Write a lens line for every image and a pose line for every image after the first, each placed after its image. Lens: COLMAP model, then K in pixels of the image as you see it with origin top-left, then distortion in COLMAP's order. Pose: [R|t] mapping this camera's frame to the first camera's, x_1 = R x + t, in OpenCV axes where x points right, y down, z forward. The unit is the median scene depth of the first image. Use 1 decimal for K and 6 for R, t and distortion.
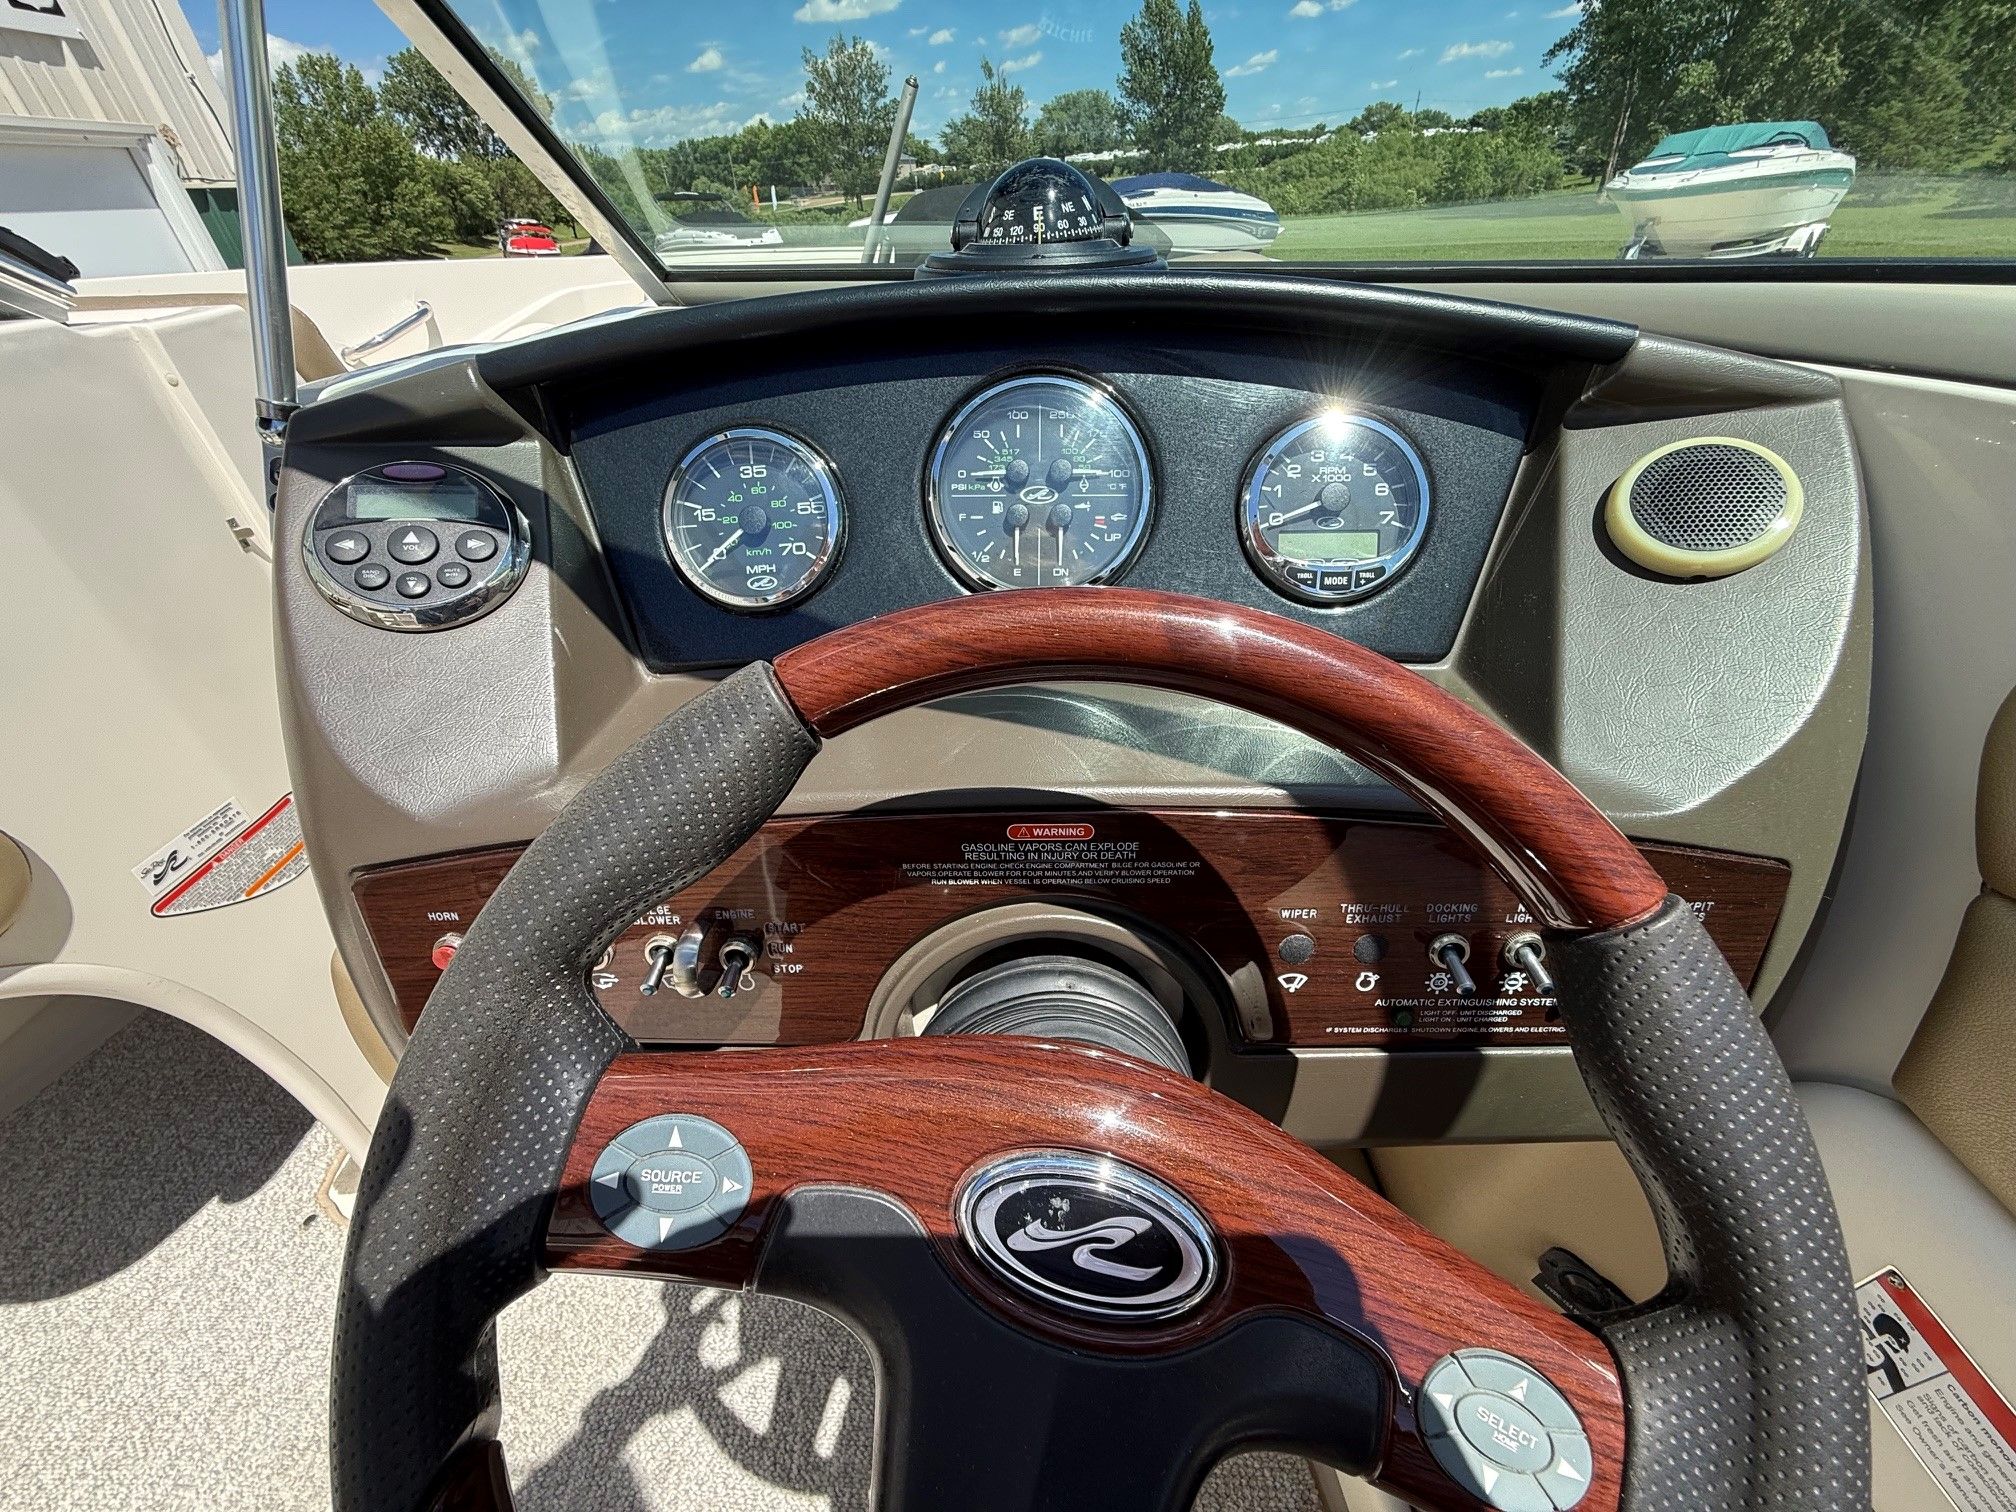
lens RADIAL K [[810.4, 0, 995.3], [0, 810.4, 752.2], [0, 0, 1]] dist [-0.000843, 0.001038]
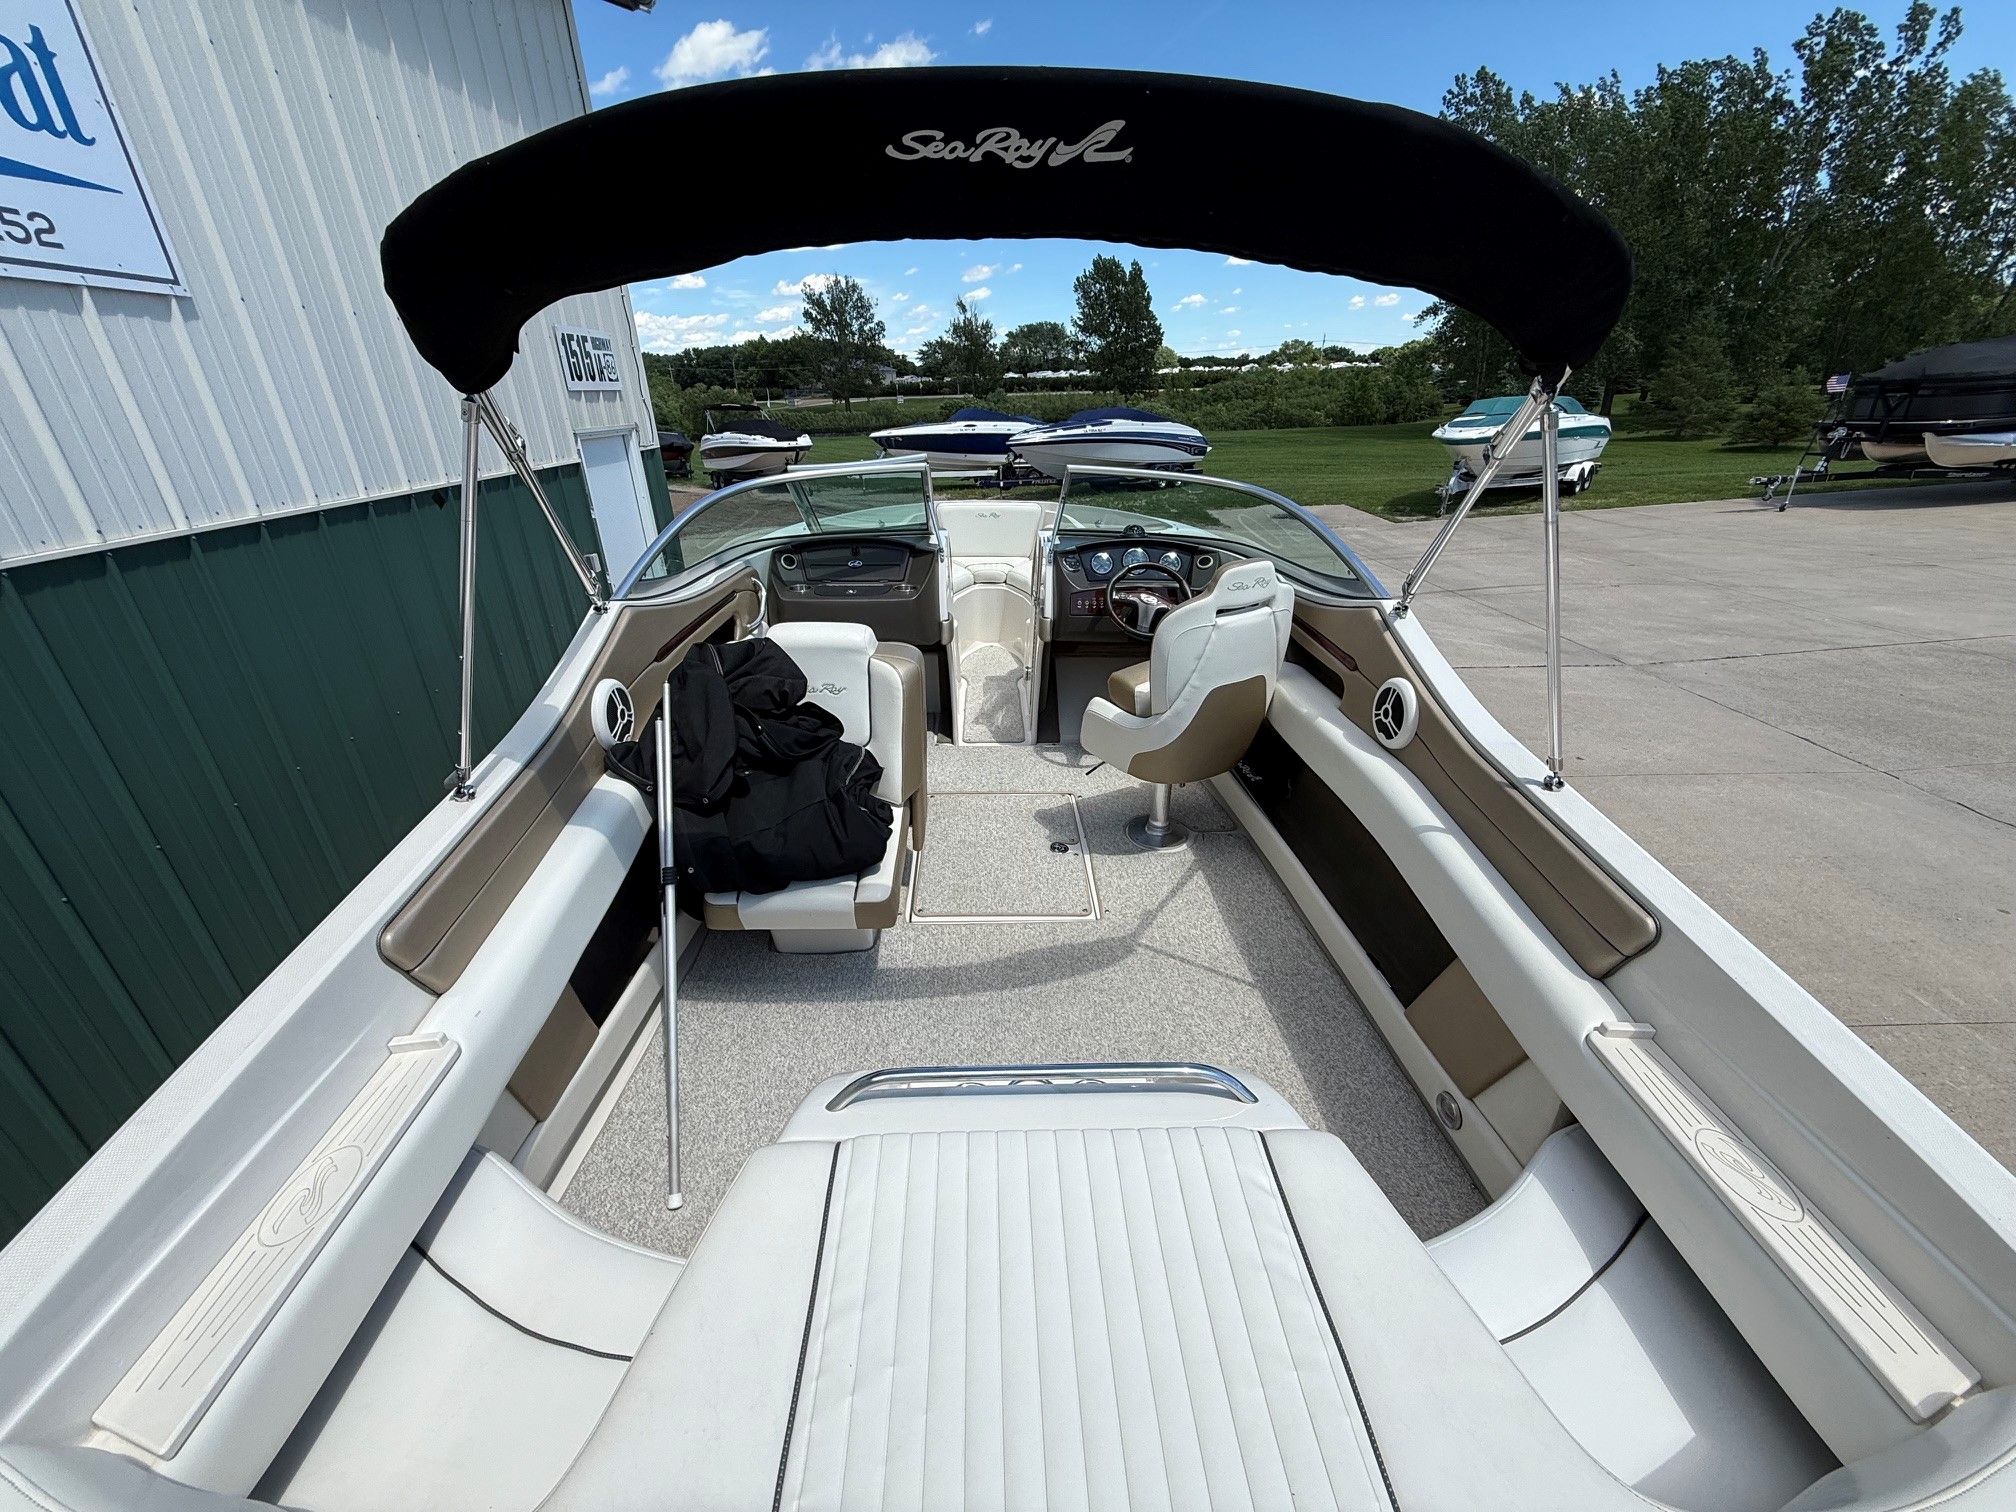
lens RADIAL K [[803.0, 0, 1003.1], [0, 803.0, 752.1], [0, 0, 1]] dist [0.001918, -0.000815]
pose [[0.998556, 0.009149, 0.052929, -0.779538], [0.000982, 0.982113, -0.188289, 1.410728], [-0.053705, 0.188069, 0.980686, -2.977972]]
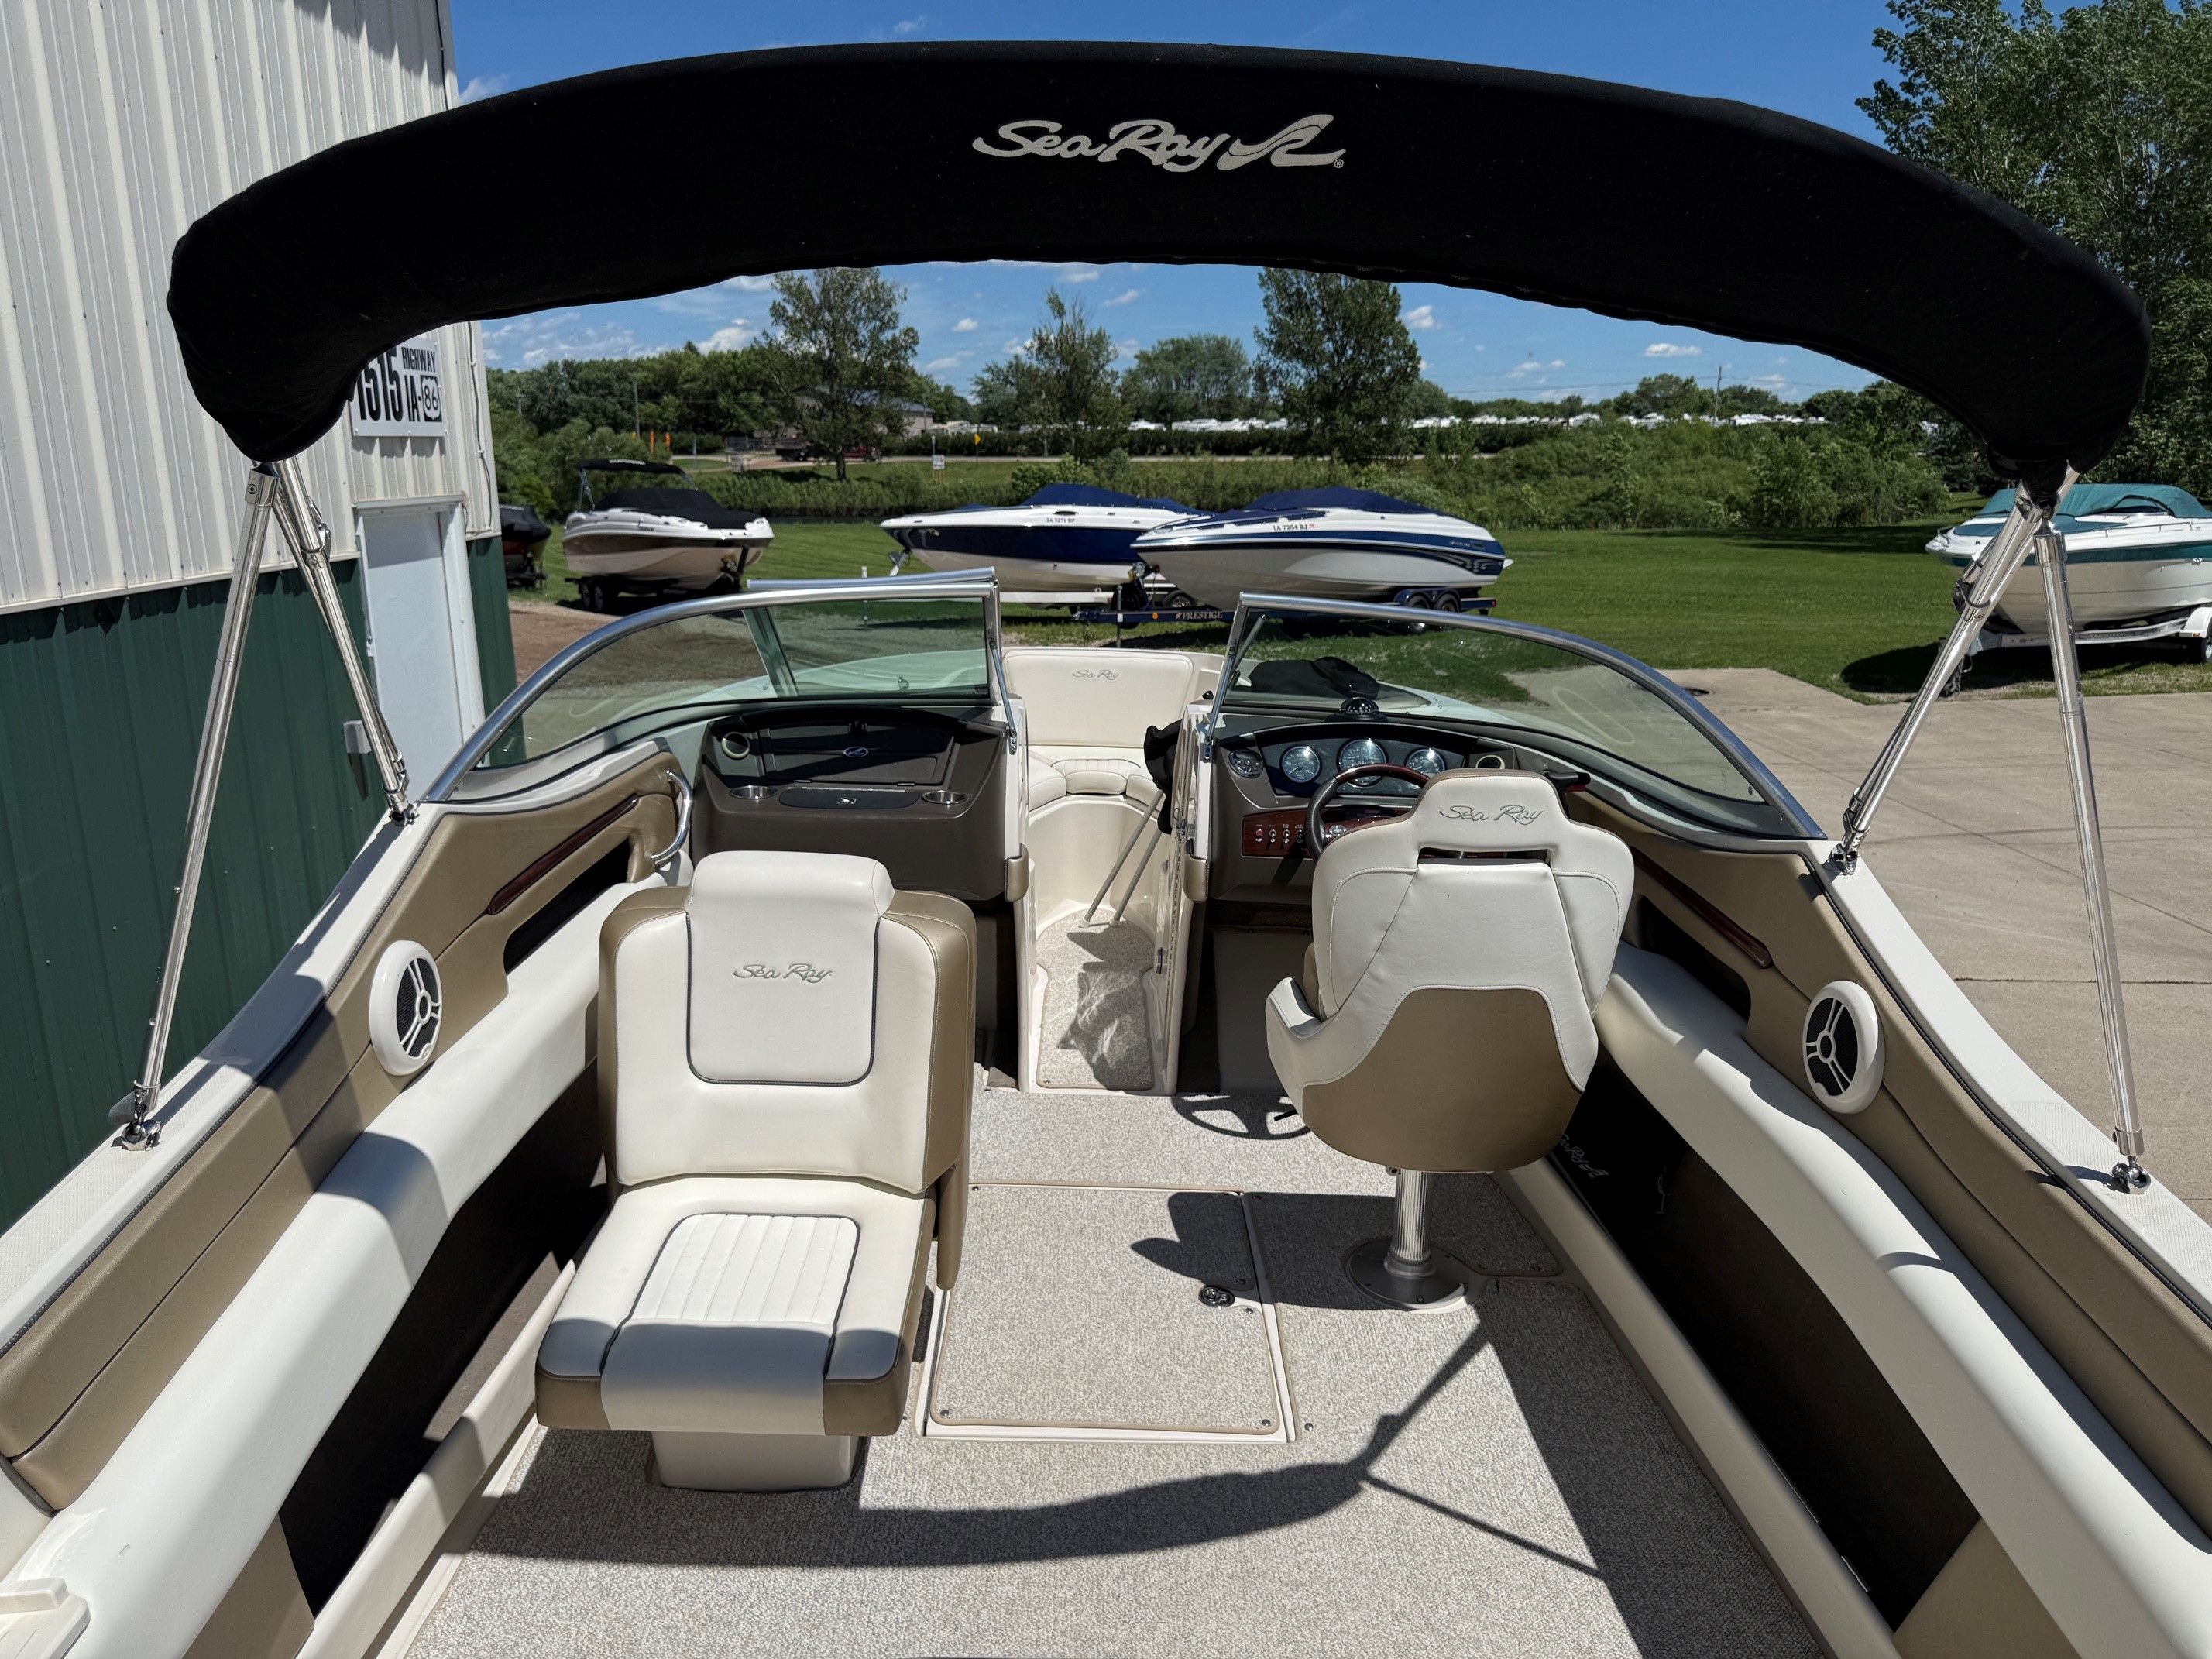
lens RADIAL K [[1558.3, 0, 1096.1], [0, 1558.3, 831.8], [0, 0, 1]] dist [0.136291, -0.188190]
pose [[0.998186, 0.046991, 0.037640, -0.813326], [-0.030026, 0.930404, -0.365303, 1.544962], [-0.052186, 0.363510, 0.930127, -3.260766]]
